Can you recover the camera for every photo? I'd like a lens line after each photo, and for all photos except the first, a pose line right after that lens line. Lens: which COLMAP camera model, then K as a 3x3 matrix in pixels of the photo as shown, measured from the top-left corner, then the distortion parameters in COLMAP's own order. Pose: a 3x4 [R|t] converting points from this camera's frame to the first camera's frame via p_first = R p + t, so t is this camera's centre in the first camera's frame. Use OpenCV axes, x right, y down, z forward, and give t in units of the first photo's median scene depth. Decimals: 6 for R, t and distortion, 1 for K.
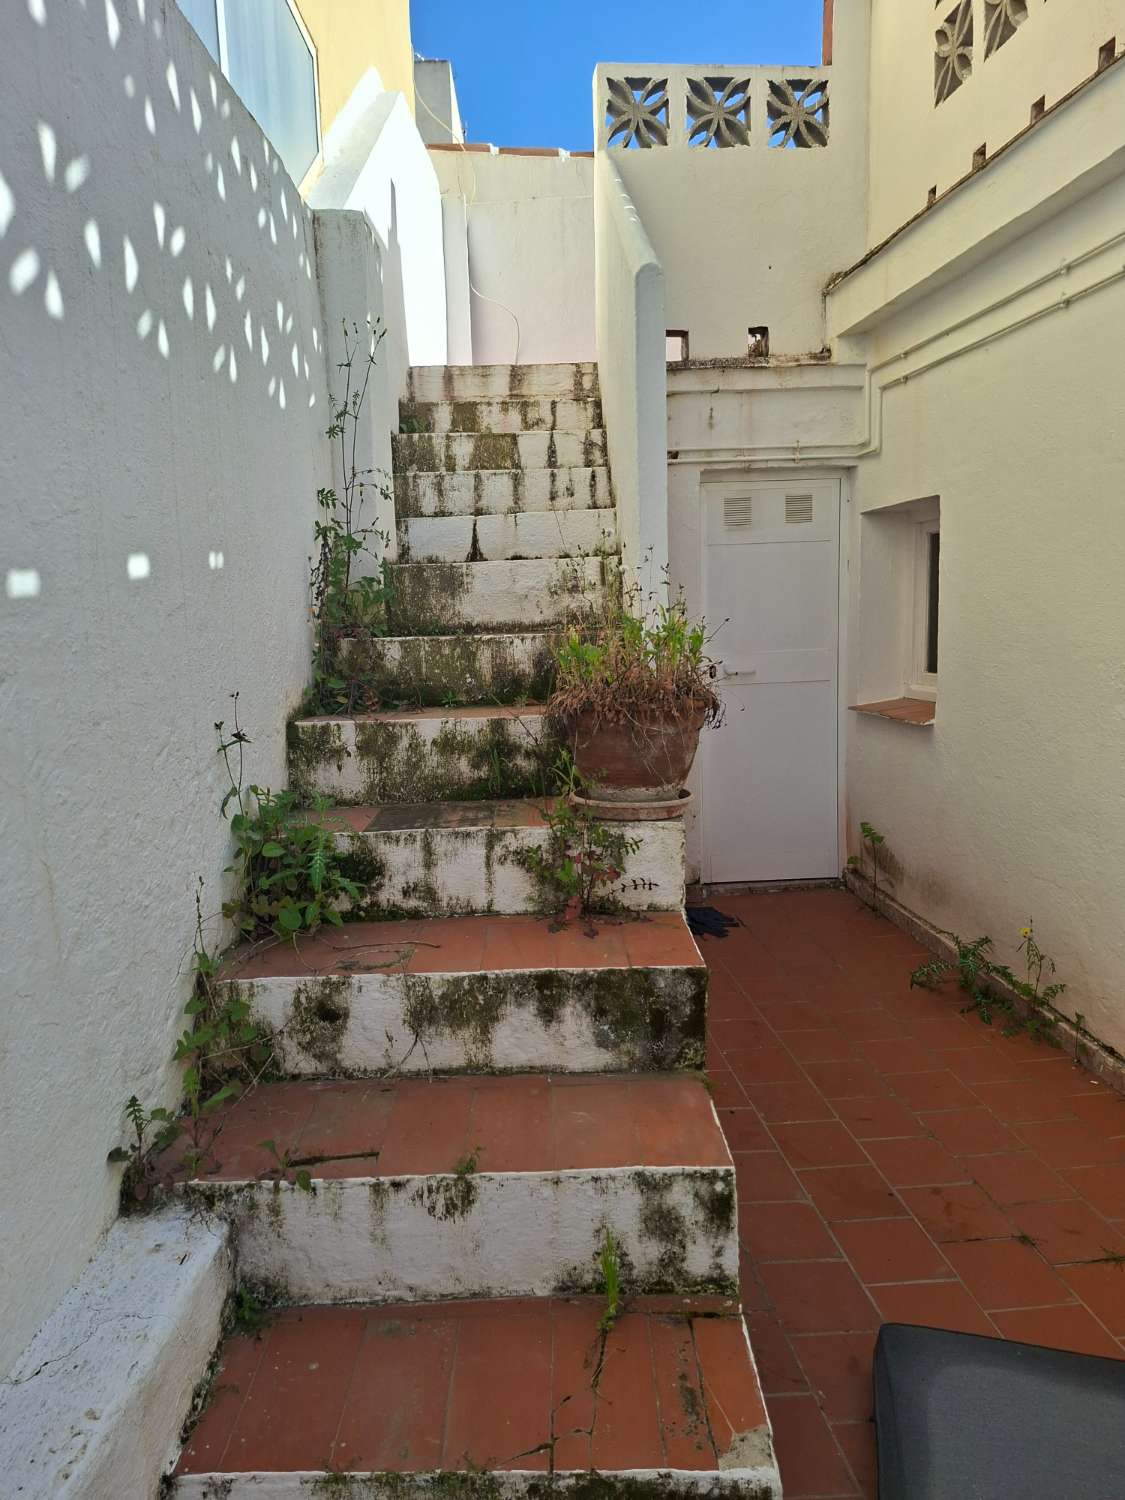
lens RADIAL K [[1039.7, 0, 559.0], [0, 1039.7, 744.1], [0, 0, 1]] dist [0.087037, -0.093369]
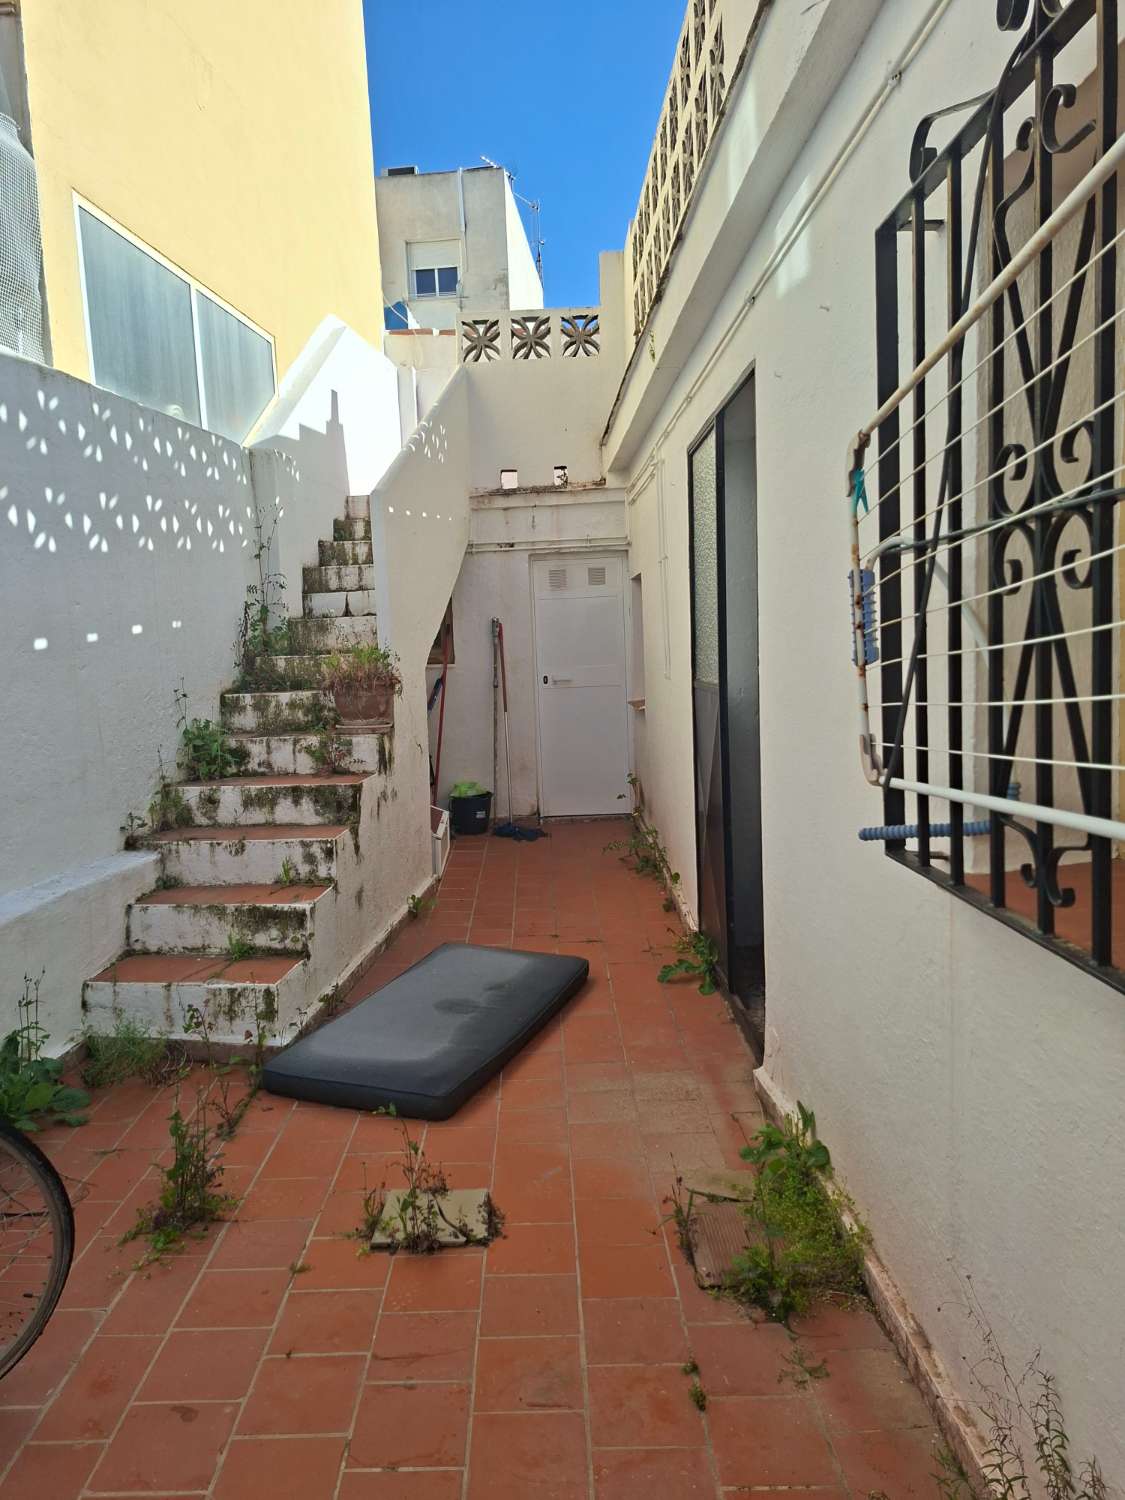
lens RADIAL K [[1039.7, 0, 568.8], [0, 1039.7, 748.7], [0, 0, 1]] dist [0.087037, -0.093369]
pose [[0.995284, 0.001327, -0.096993, 0.766198], [-0.003405, 0.999768, -0.021261, 0.153688], [0.096943, 0.021491, 0.995058, -1.257095]]
